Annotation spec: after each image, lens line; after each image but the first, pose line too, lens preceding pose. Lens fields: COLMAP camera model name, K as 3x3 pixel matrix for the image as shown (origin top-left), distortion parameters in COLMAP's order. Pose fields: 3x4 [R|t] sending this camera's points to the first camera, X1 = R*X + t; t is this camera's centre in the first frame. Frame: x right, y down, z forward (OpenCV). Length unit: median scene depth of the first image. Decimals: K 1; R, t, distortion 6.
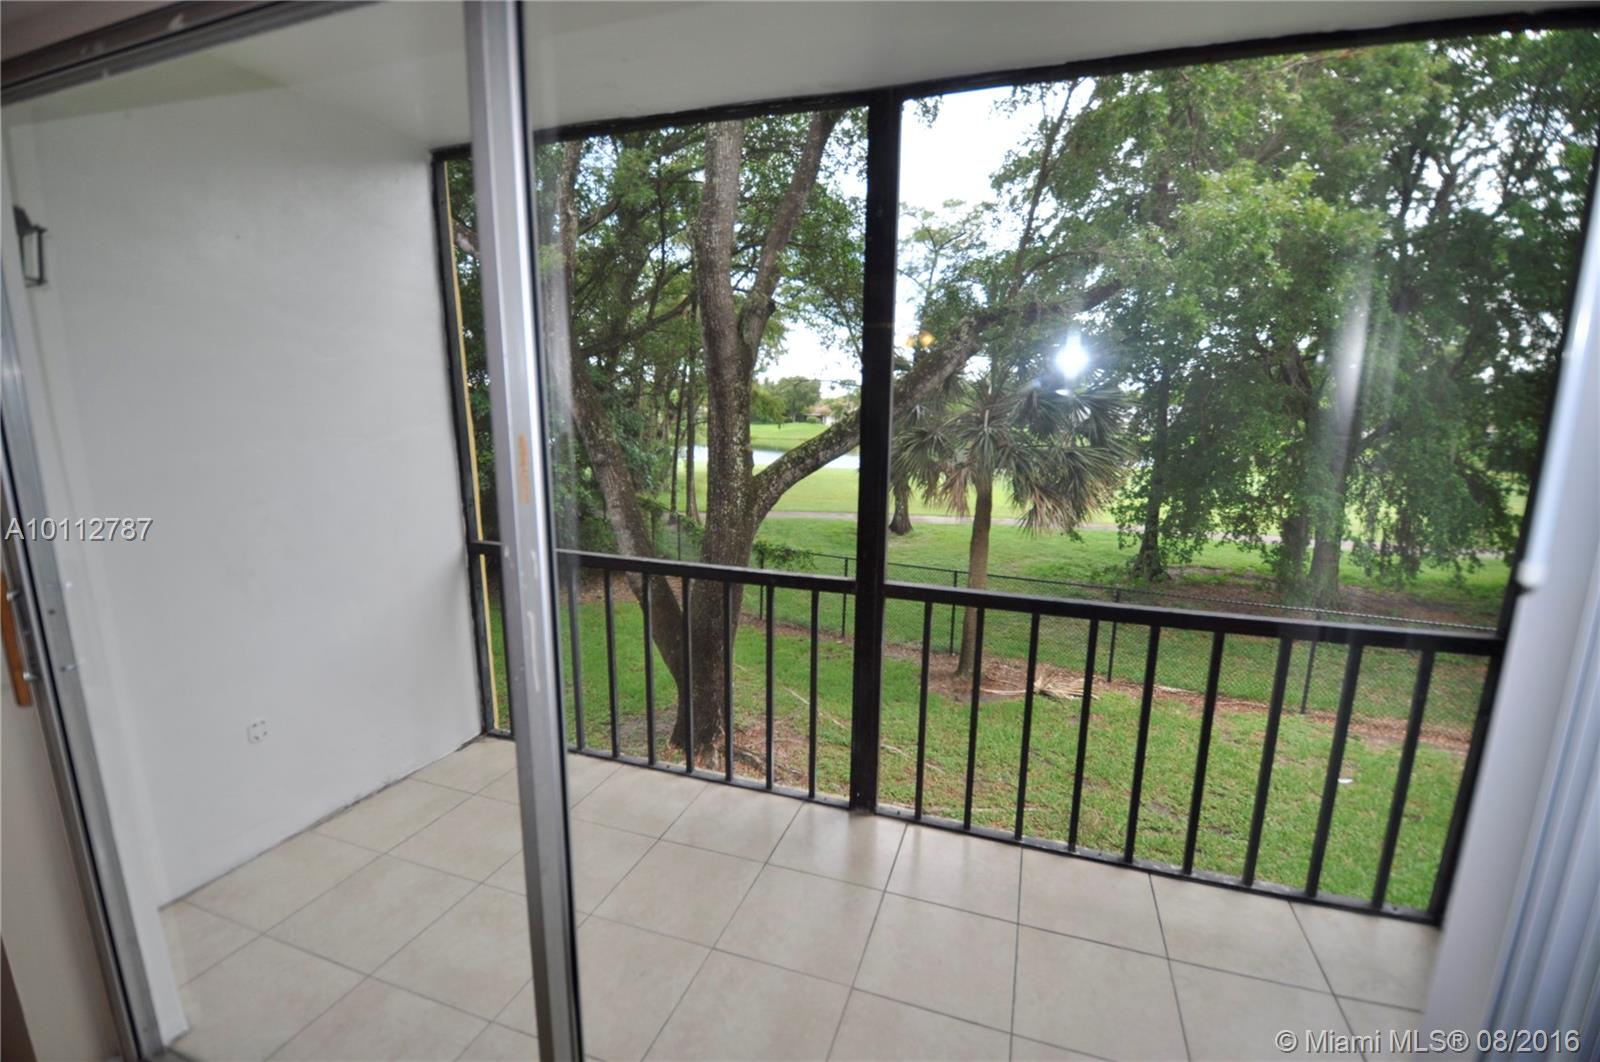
lens RADIAL K [[699.3, 0, 798.2], [0, 699.3, 546.8], [0, 0, 1]] dist [-0.012853, -0.000184]
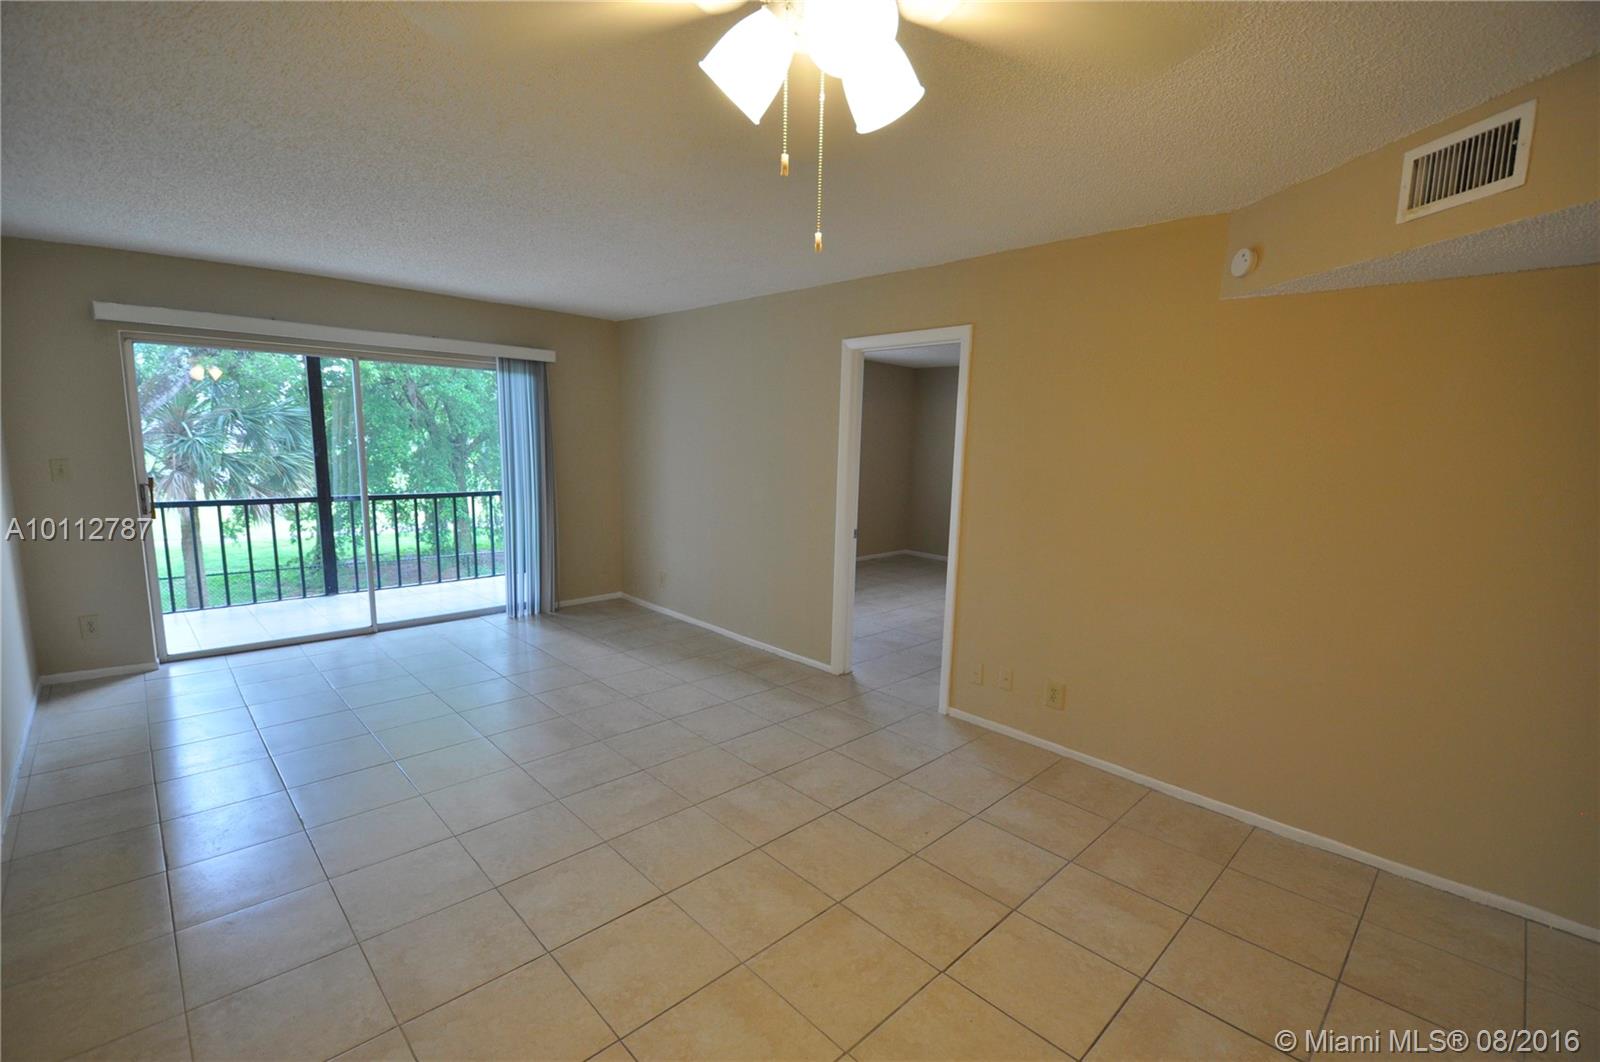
lens RADIAL K [[699.3, 0, 798.2], [0, 699.3, 546.8], [0, 0, 1]] dist [-0.012853, -0.000184]
pose [[0.433157, -0.141267, 0.890179, -0.415819], [0.155107, 0.984590, 0.080775, 0.087274], [-0.887872, 0.103085, 0.448393, -0.479043]]
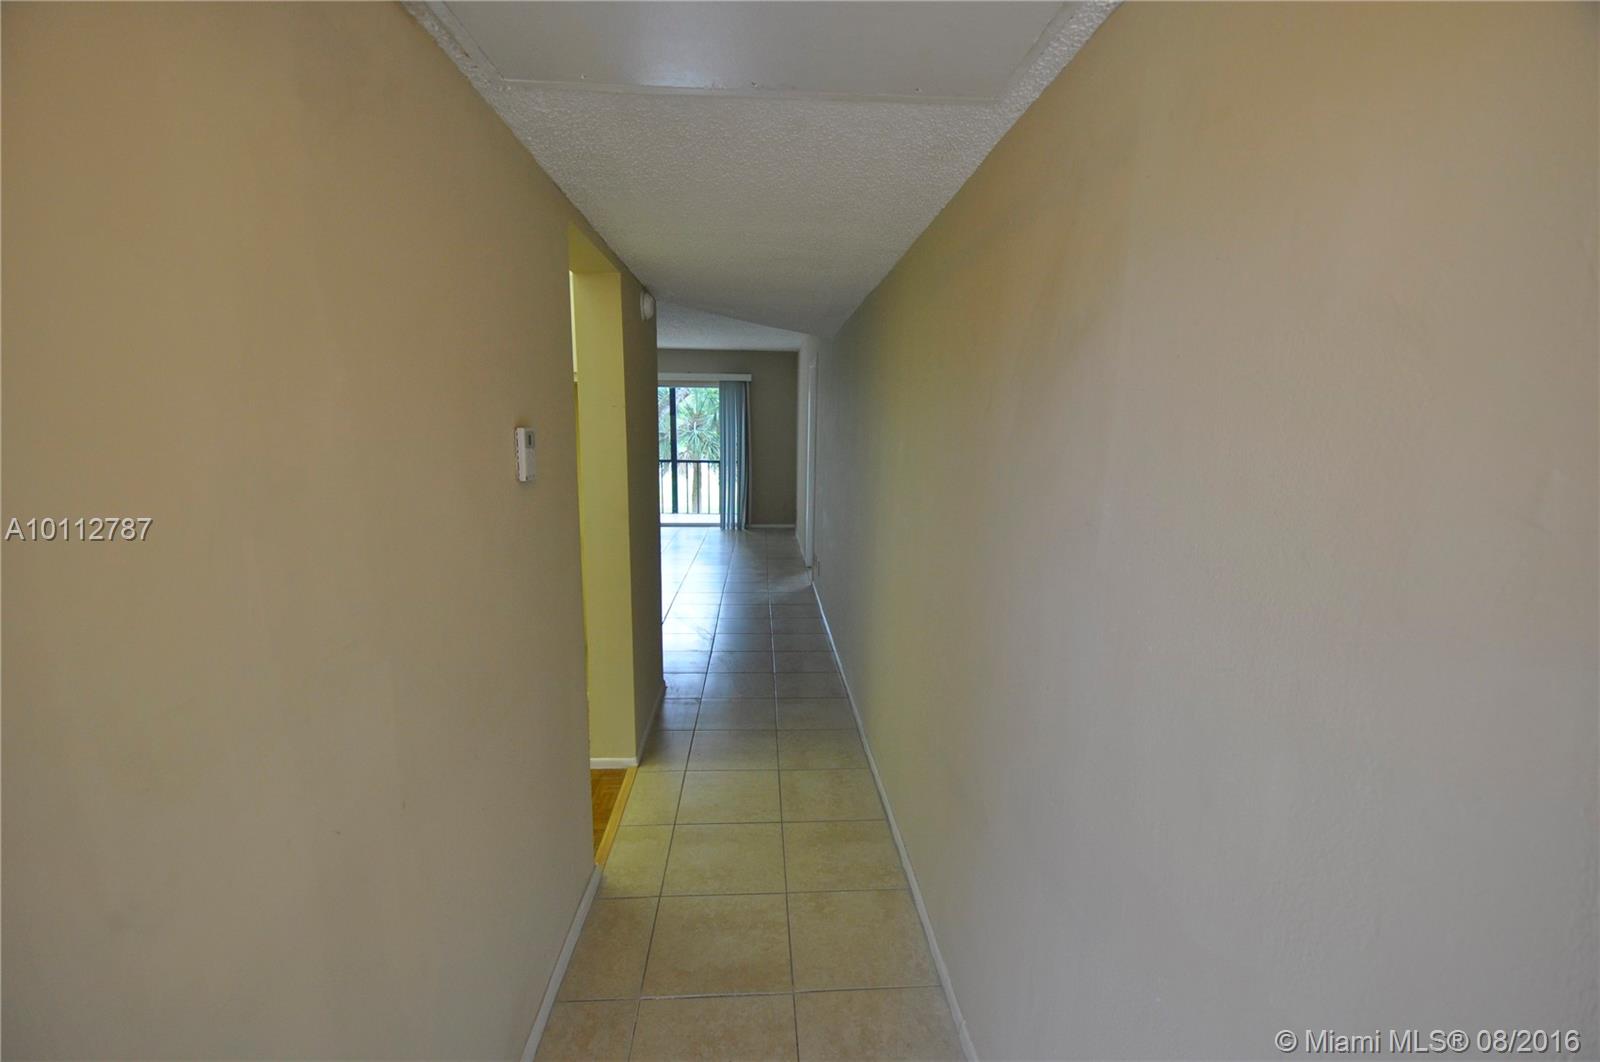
lens RADIAL K [[699.3, 0, 798.2], [0, 699.3, 546.8], [0, 0, 1]] dist [-0.012853, -0.000184]
pose [[0.927058, -0.064639, 0.369303, -0.246792], [0.069845, 0.997558, -0.000730, 0.190664], [-0.368354, 0.026471, 0.929309, -1.008262]]
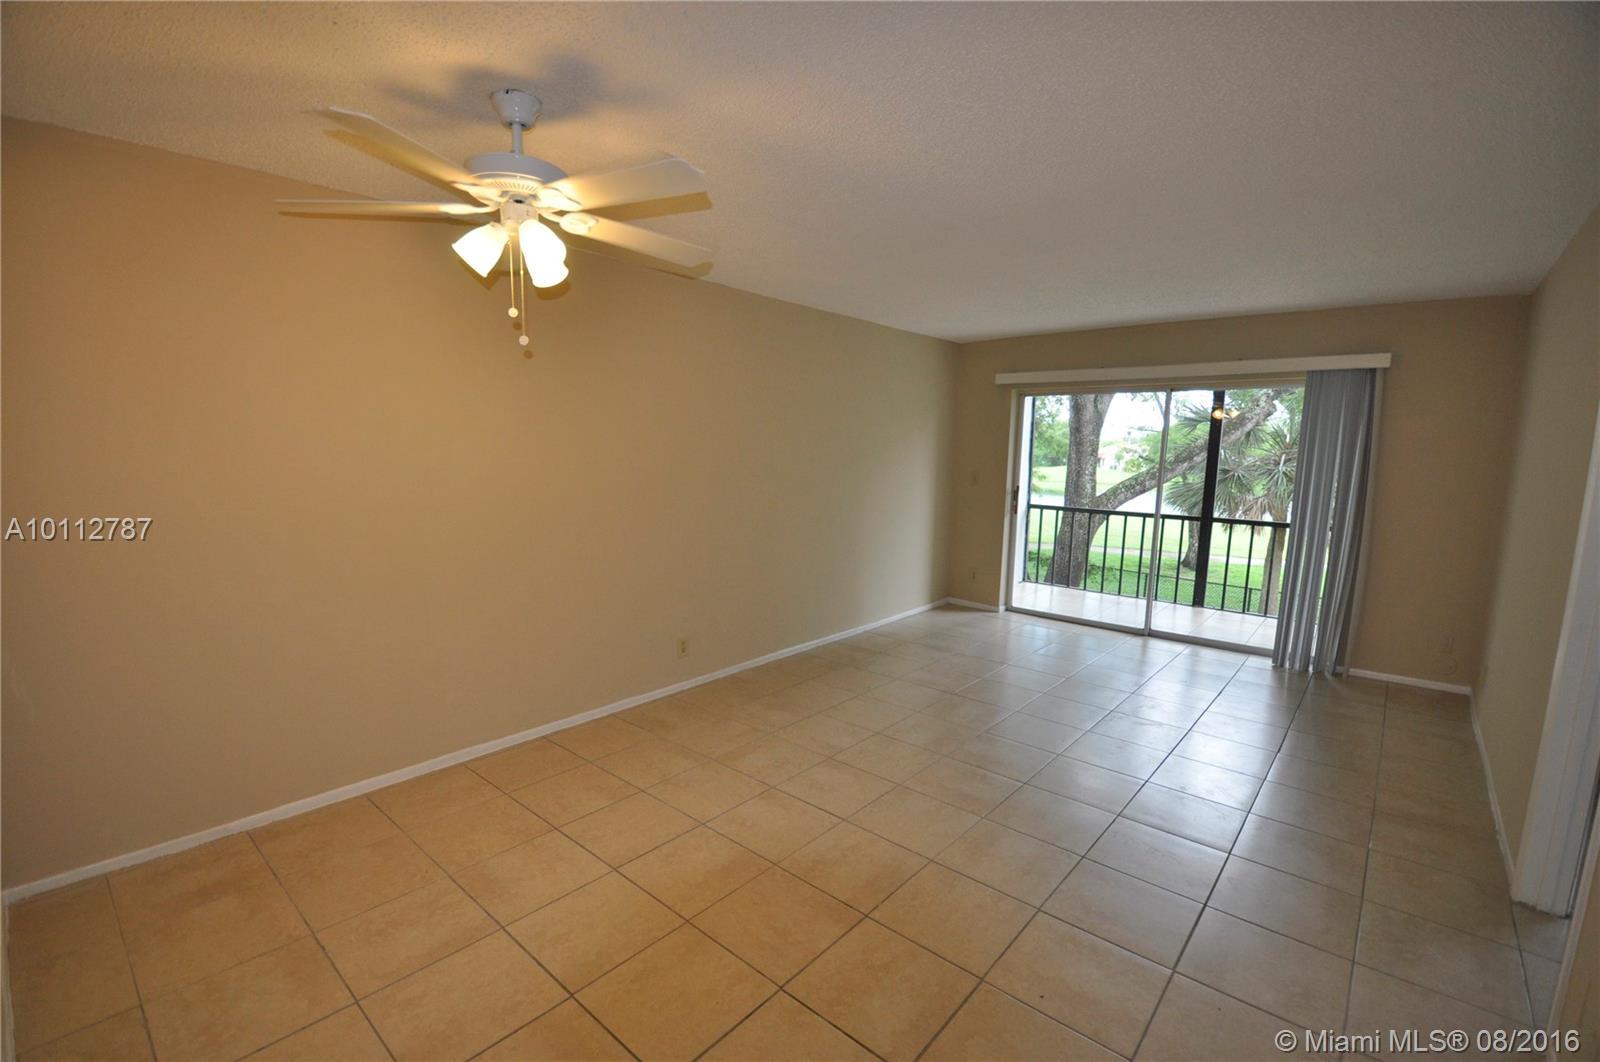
lens RADIAL K [[699.3, 0, 798.2], [0, 699.3, 546.8], [0, 0, 1]] dist [-0.012853, -0.000184]
pose [[0.932661, 0.054259, -0.356650, -0.122047], [-0.074910, 0.996204, -0.044337, 0.121936], [0.352891, 0.068068, 0.933185, -0.624366]]
